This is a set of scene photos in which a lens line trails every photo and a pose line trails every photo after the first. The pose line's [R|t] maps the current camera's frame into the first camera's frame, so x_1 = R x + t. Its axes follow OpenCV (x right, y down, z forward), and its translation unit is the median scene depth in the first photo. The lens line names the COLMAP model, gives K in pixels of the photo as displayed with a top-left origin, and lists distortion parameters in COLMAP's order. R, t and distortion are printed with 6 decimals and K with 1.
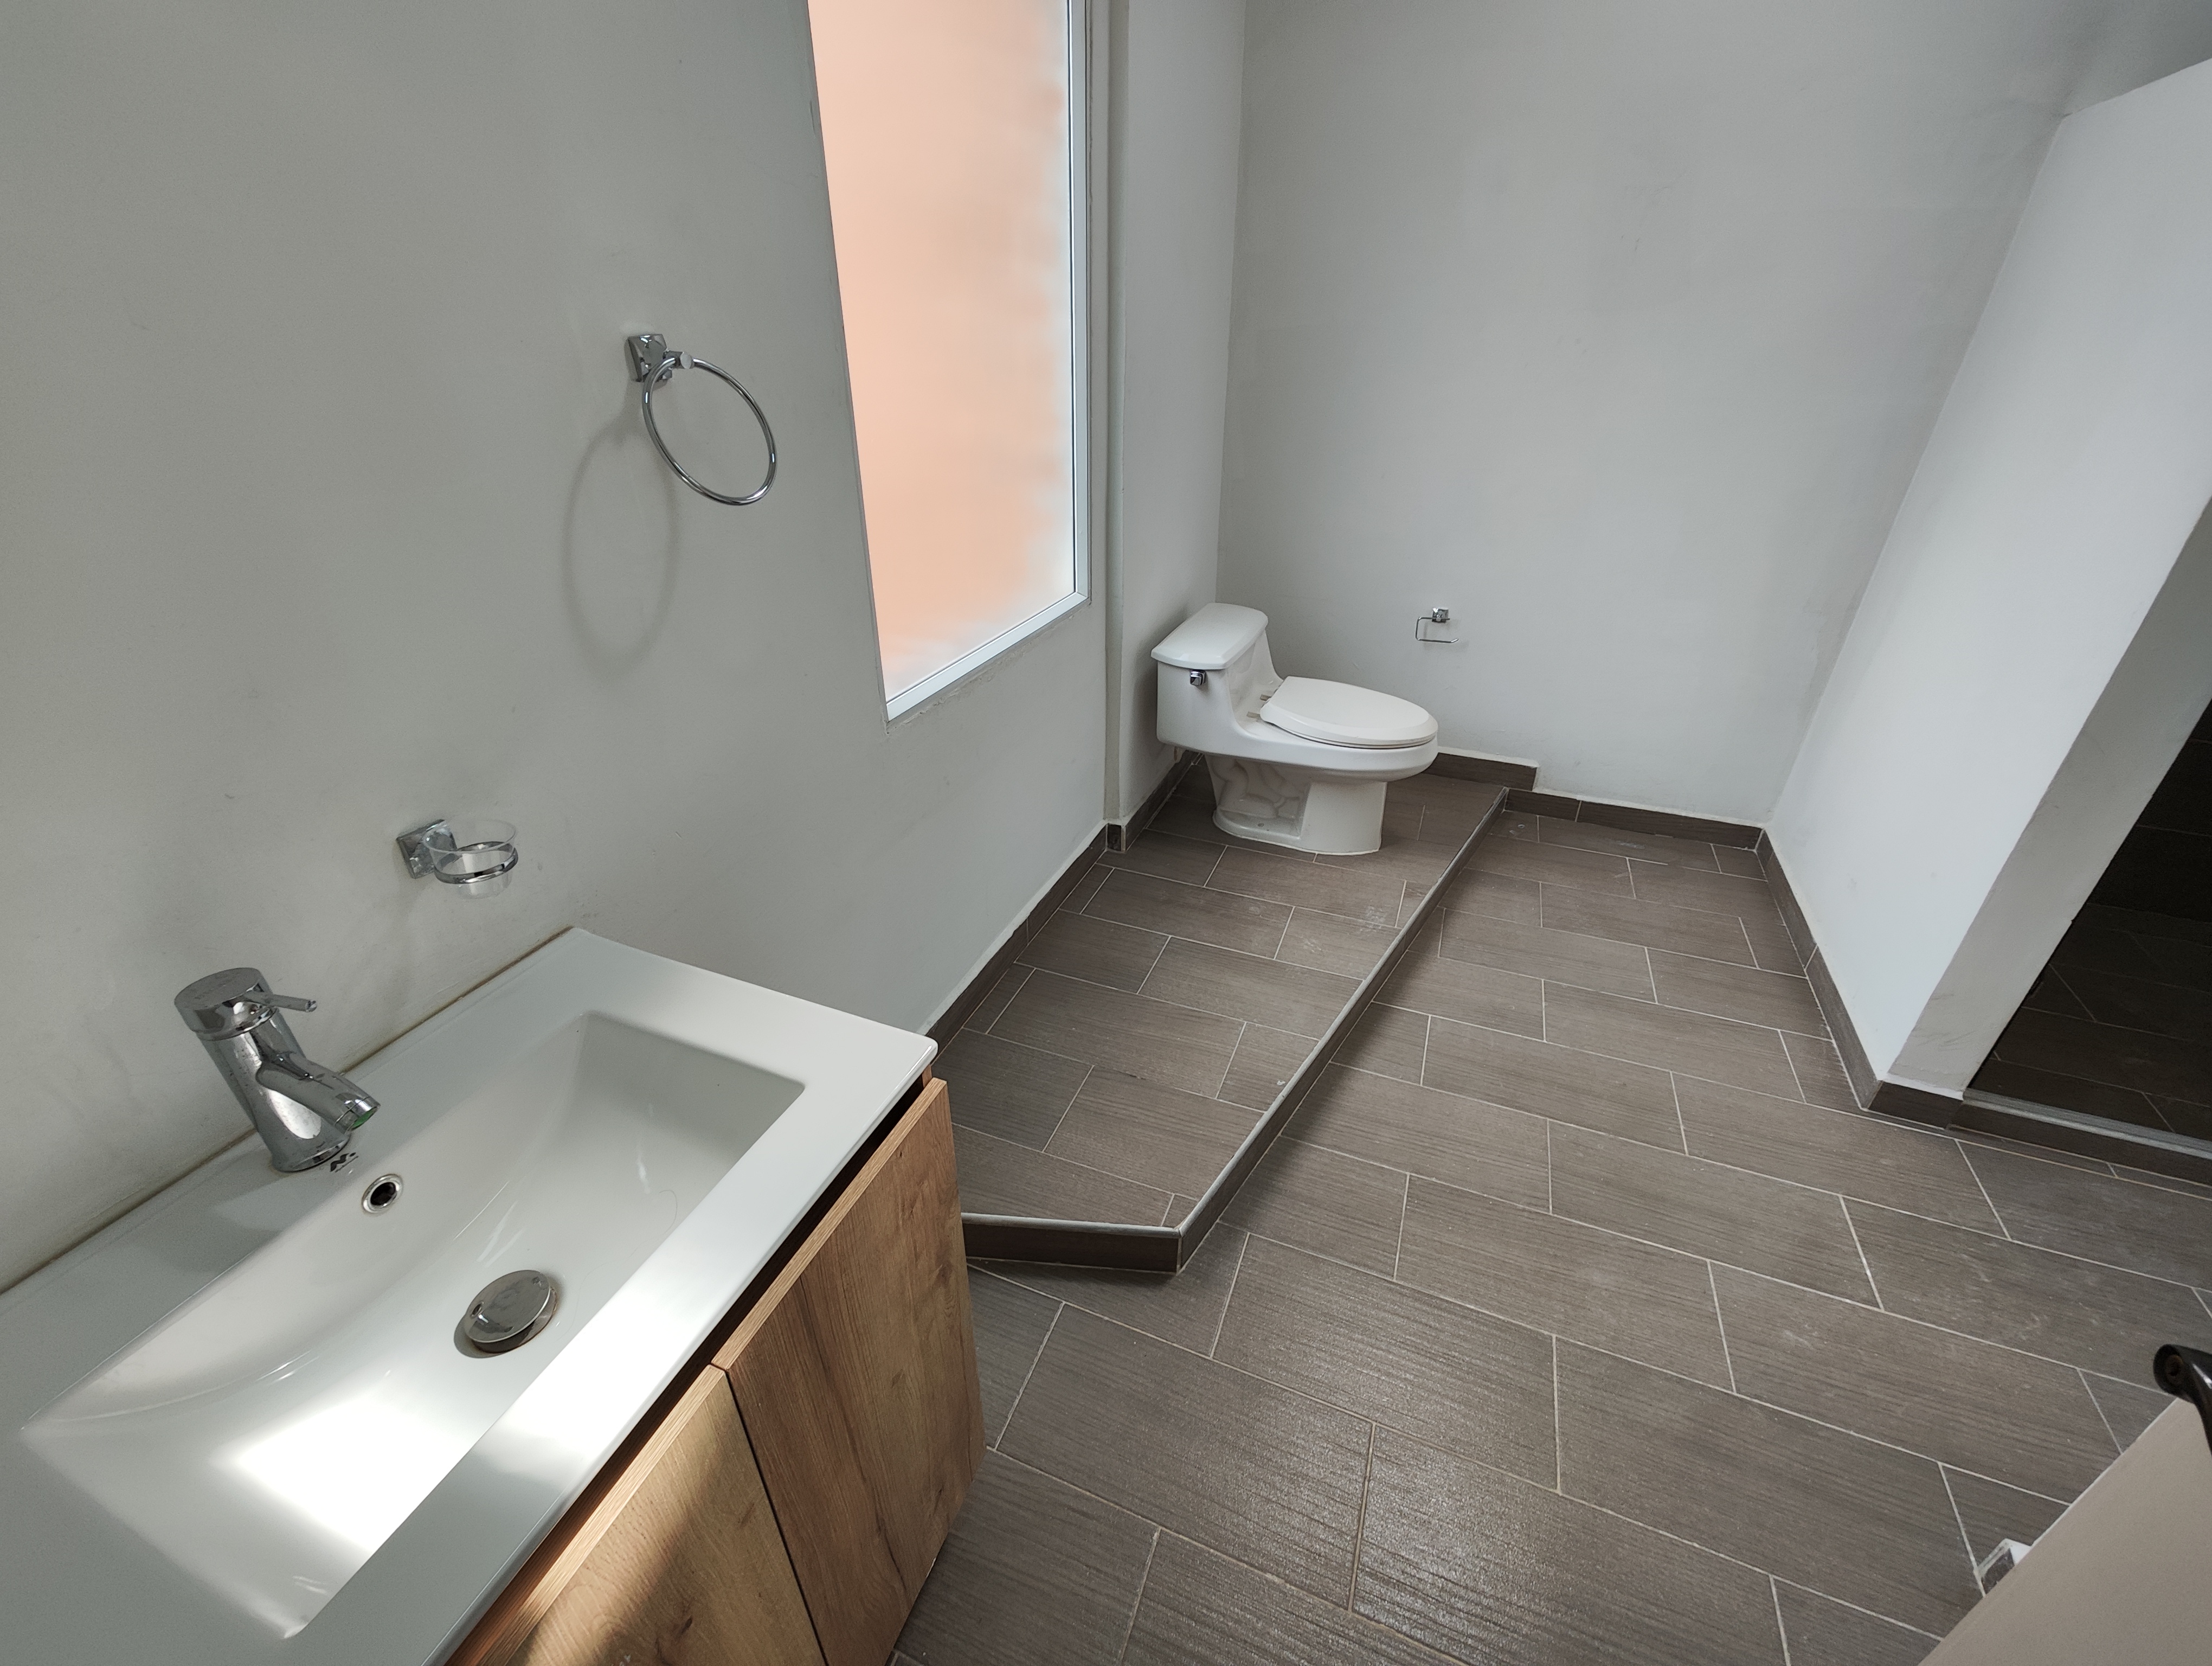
lens RADIAL K [[909.8, 0, 1103.6], [0, 909.8, 835.2], [0, 0, 1]] dist [-0.004597, -0.000009]
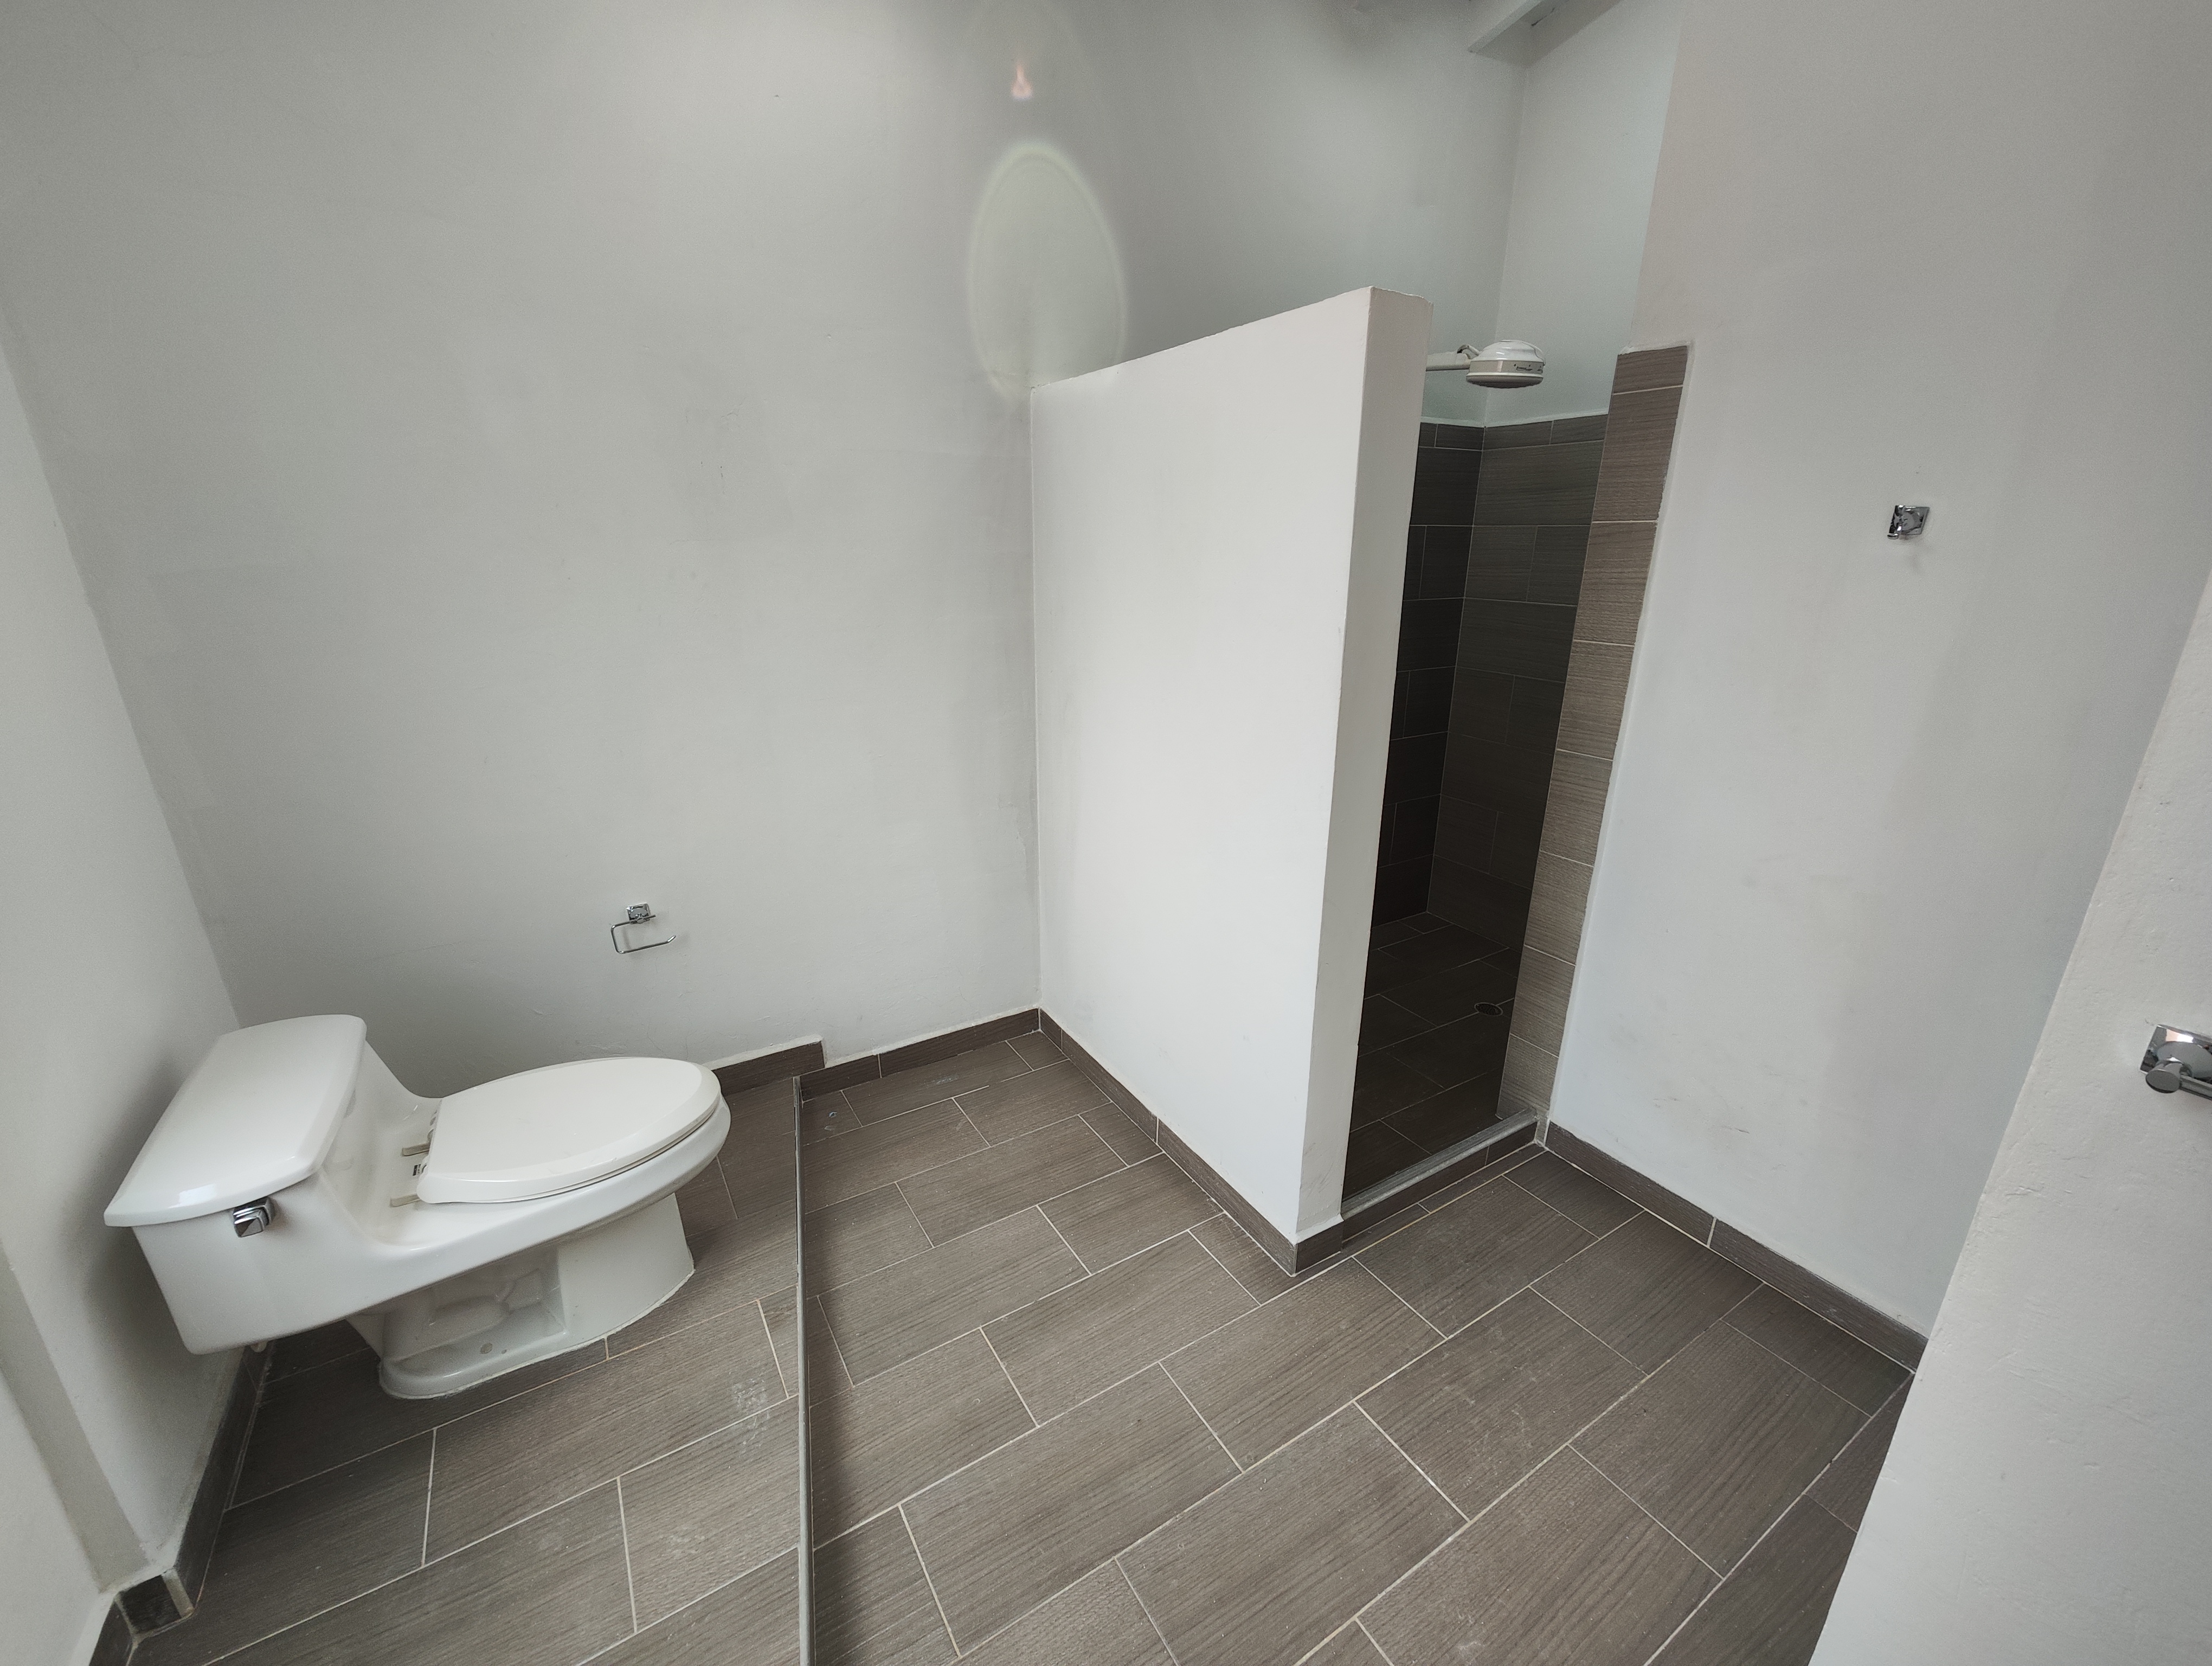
lens RADIAL K [[909.8, 0, 1108.5], [0, 909.8, 831.8], [0, 0, 1]] dist [-0.004597, -0.000009]
pose [[0.592516, -0.251313, 0.765354, 0.052789], [0.389743, 0.920923, 0.000668, -0.182290], [-0.705000, 0.297896, 0.643609, 0.270294]]
